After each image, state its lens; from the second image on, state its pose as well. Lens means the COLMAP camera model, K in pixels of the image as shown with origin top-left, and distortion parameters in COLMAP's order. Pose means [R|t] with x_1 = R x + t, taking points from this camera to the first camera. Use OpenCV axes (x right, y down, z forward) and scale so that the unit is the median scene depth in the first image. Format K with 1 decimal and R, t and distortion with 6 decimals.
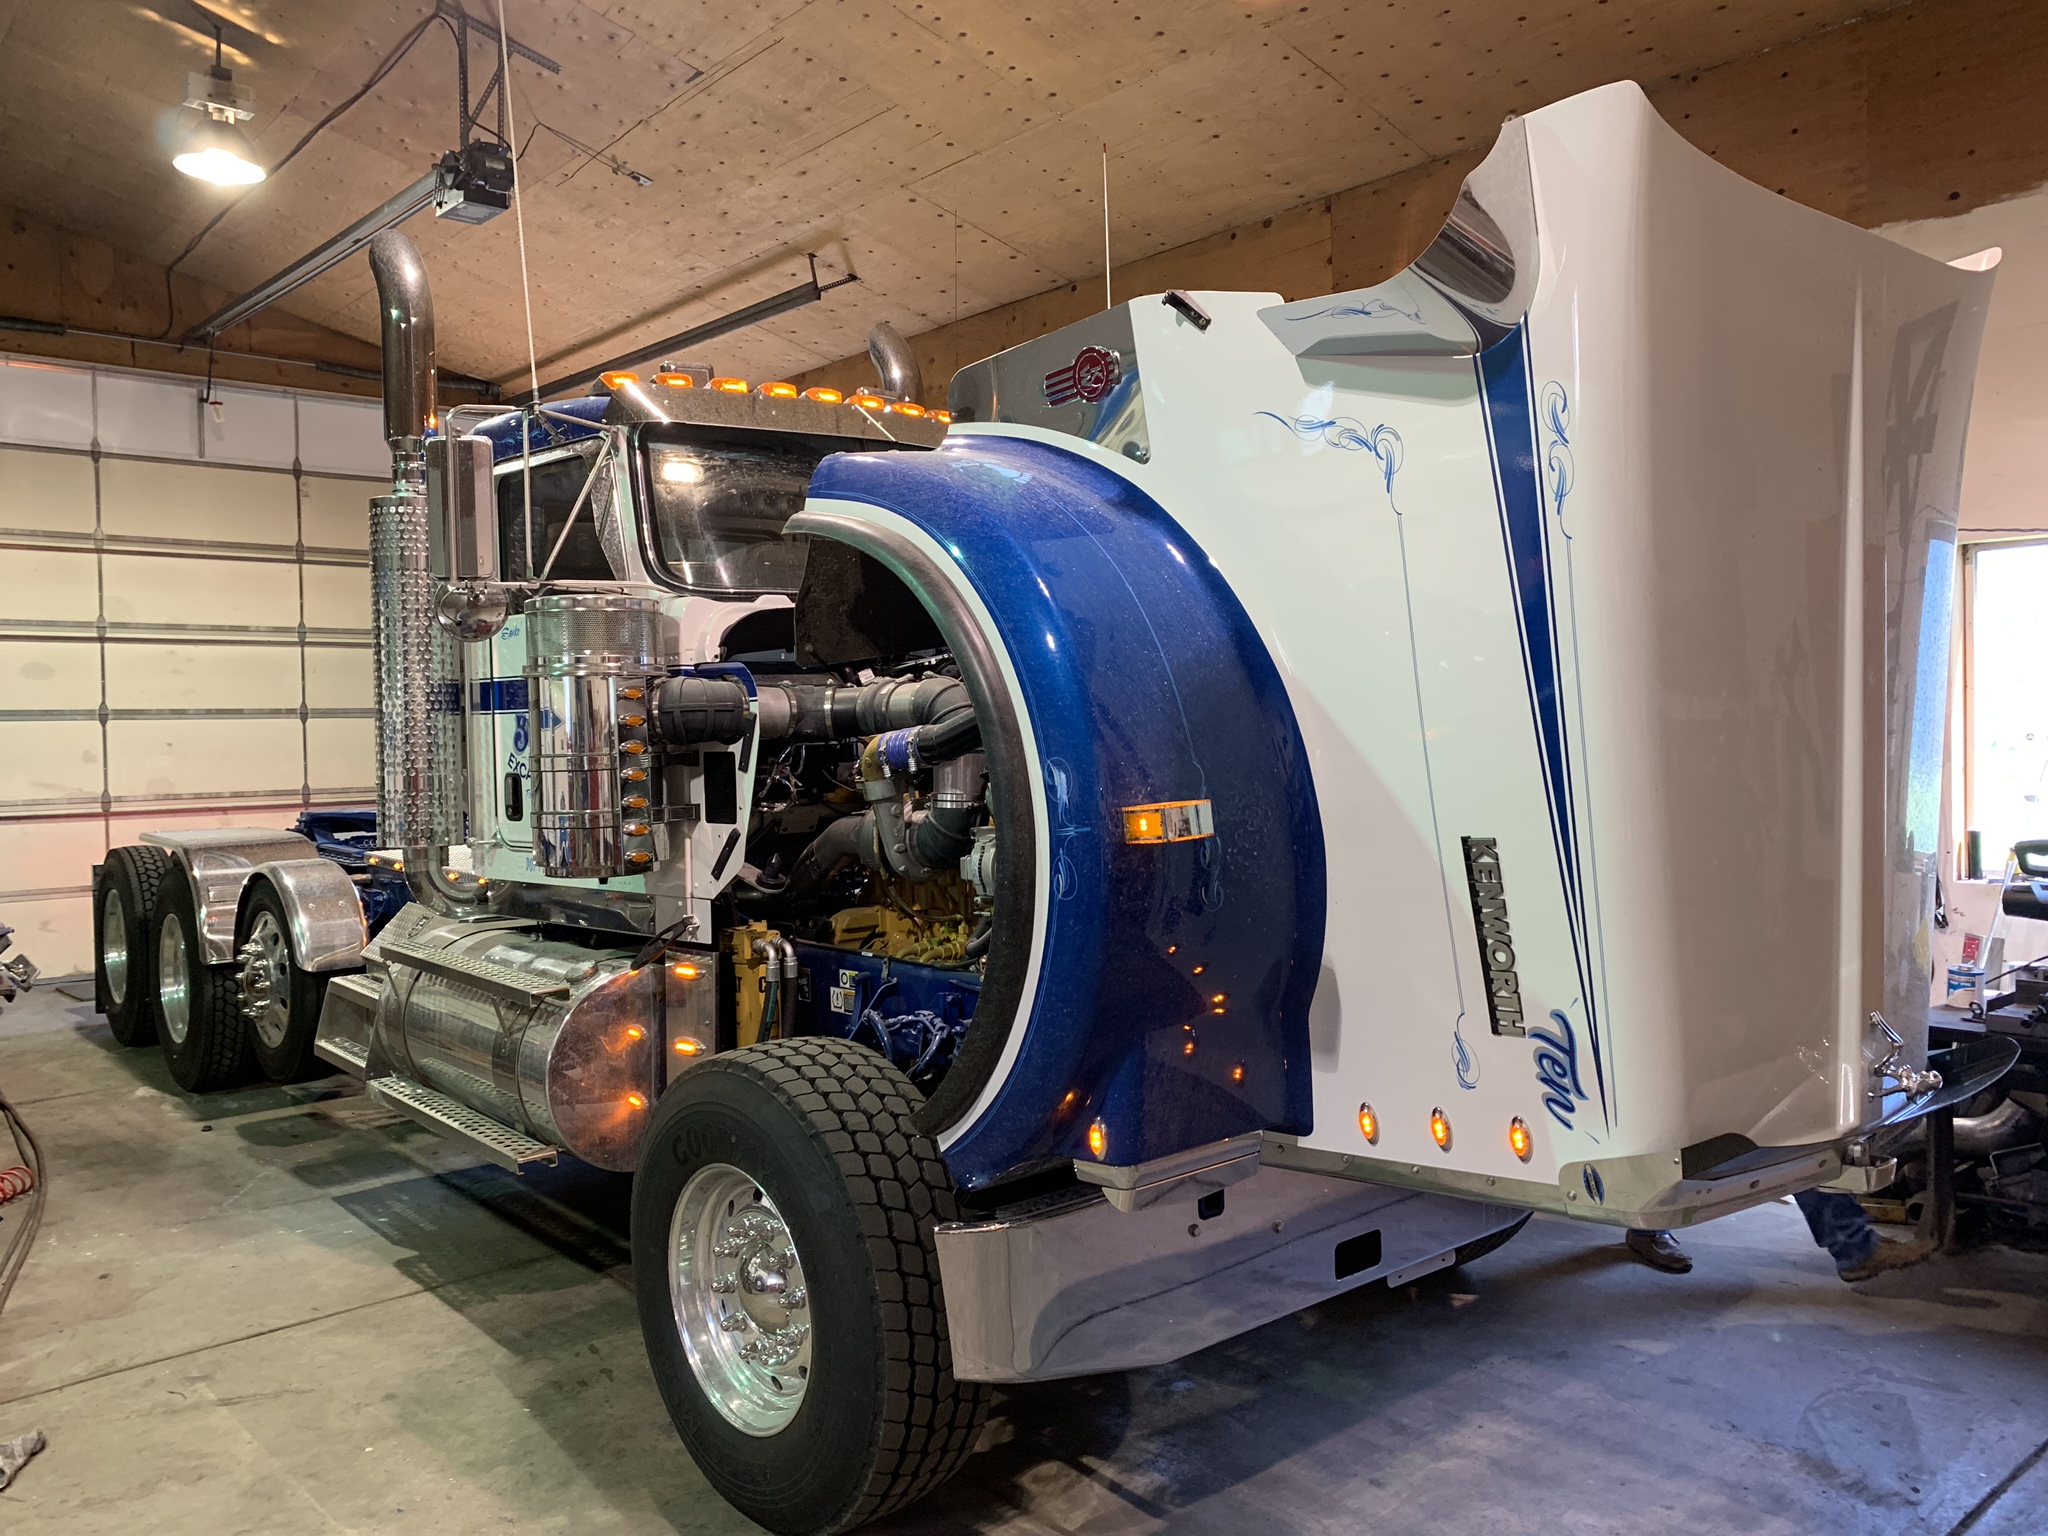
lens RADIAL K [[1568.0, 0, 1009.1], [0, 1568.0, 765.0], [0, 0, 1]] dist [0.034219, -0.024254]
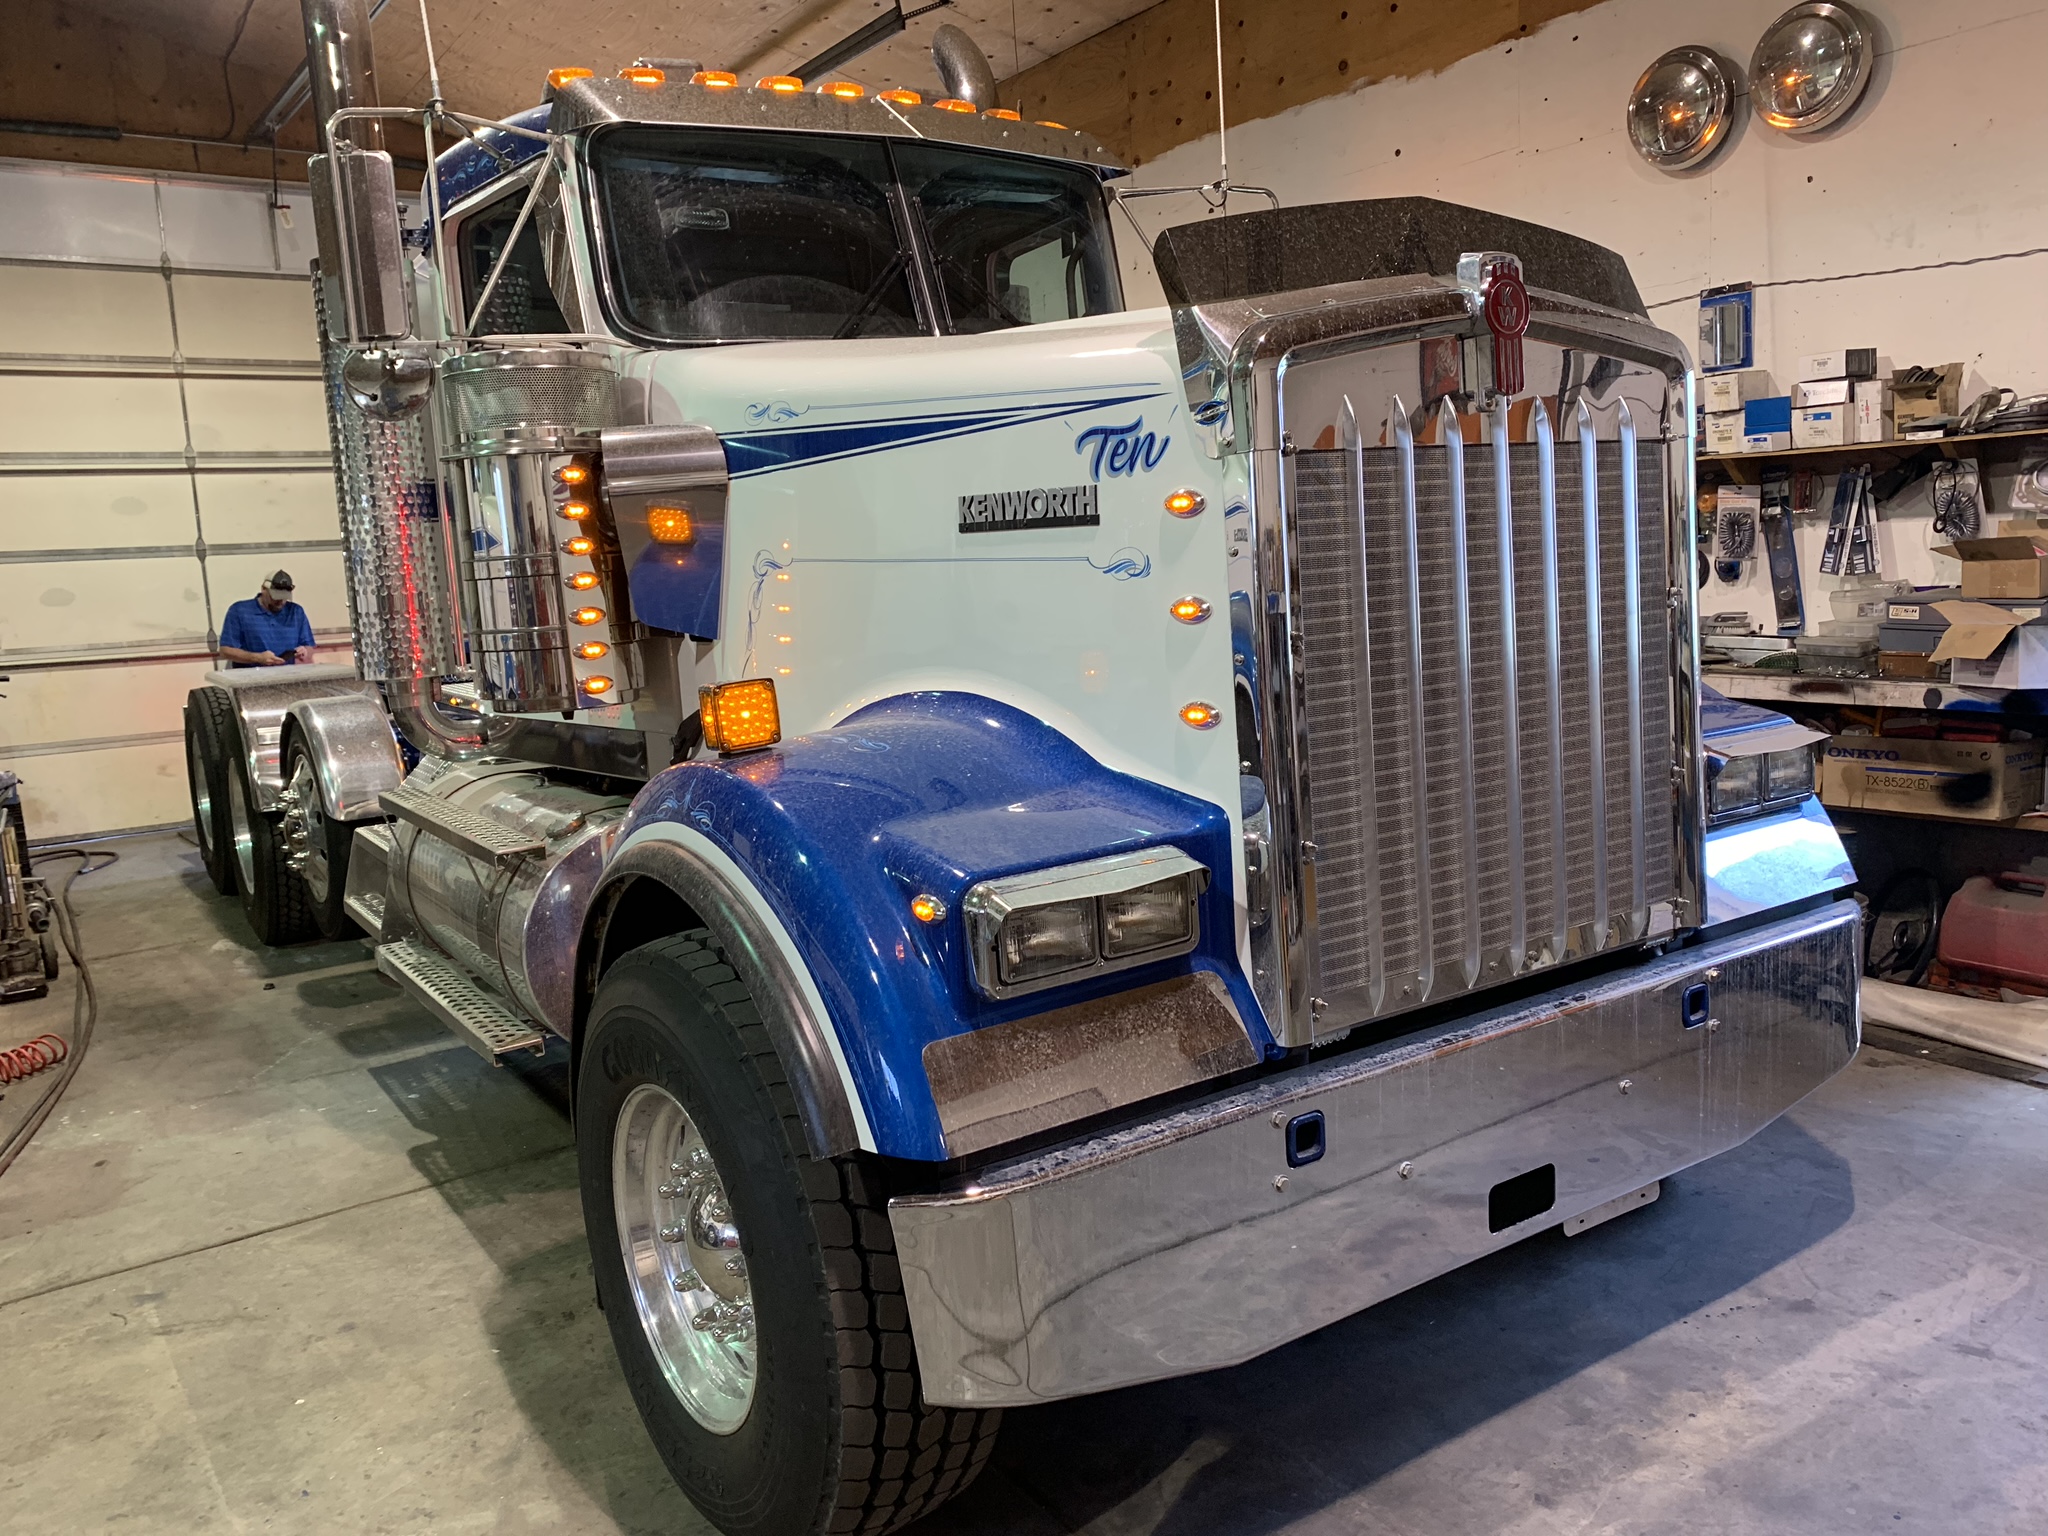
lens RADIAL K [[1568.0, 0, 1017.9], [0, 1568.0, 768.8], [0, 0, 1]] dist [0.034219, -0.024254]
pose [[0.993193, -0.019832, -0.114782, 0.056889], [0.032970, 0.992966, 0.113719, 0.015128], [0.111719, -0.116729, 0.986860, 0.201657]]
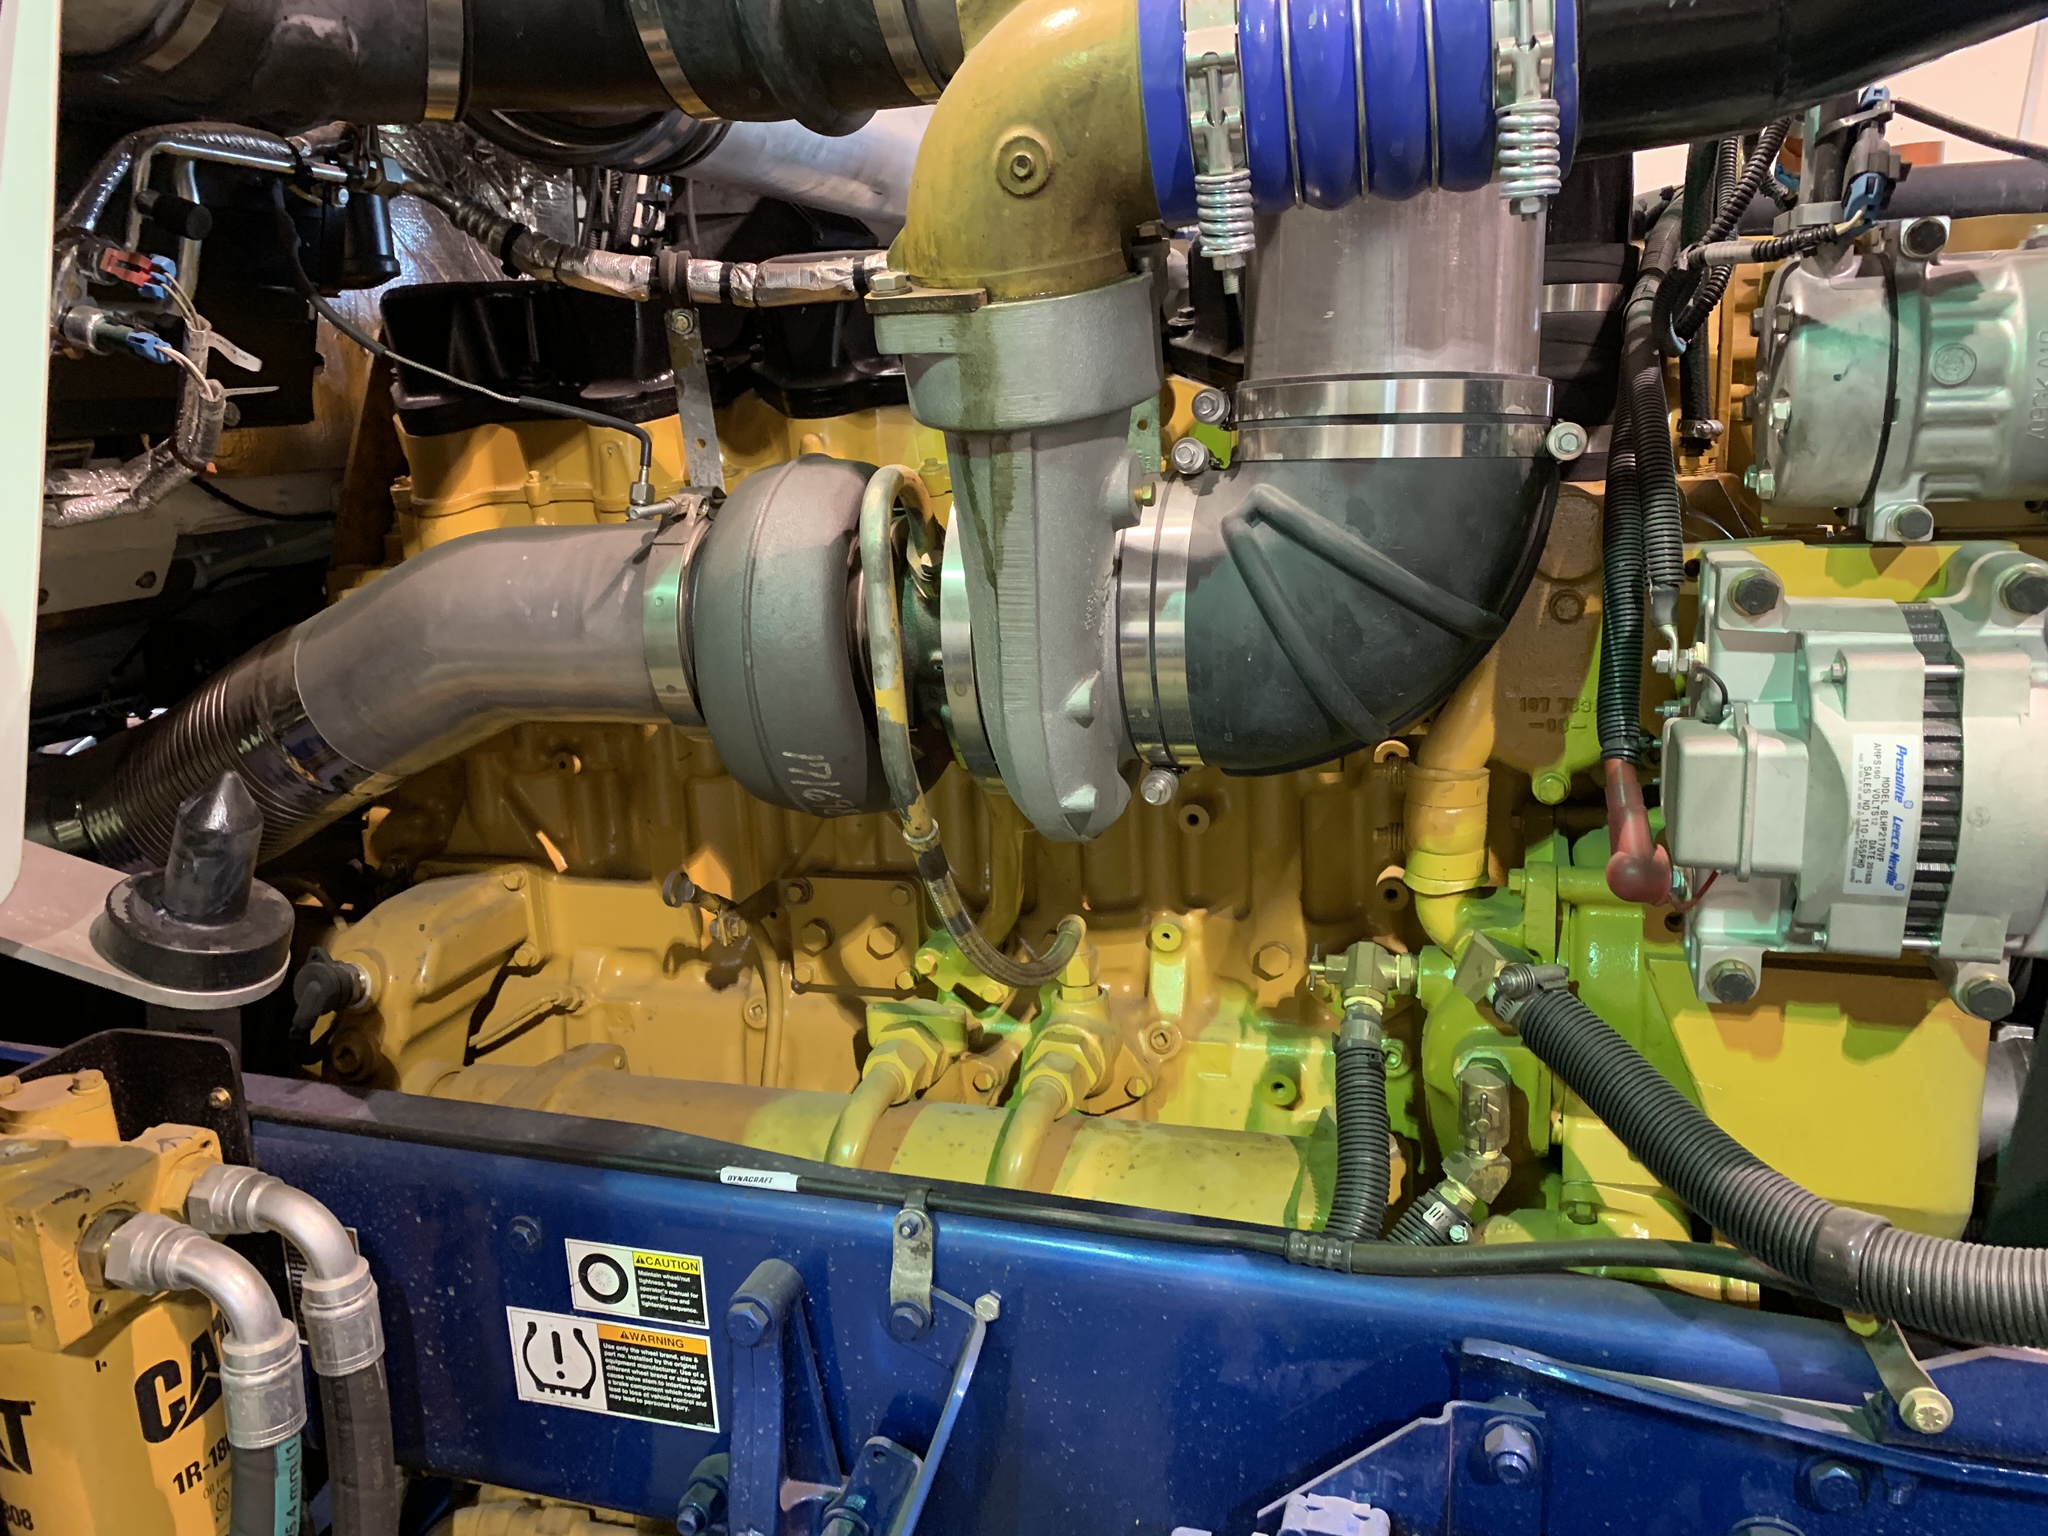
lens RADIAL K [[1568.0, 0, 1035.0], [0, 1568.0, 762.6], [0, 0, 1]] dist [0.034219, -0.024254]
pose [[0.834425, -0.123116, 0.537194, -0.148631], [0.013062, 0.978873, 0.204052, 0.020505], [-0.550967, -0.163249, 0.818404, 0.728628]]
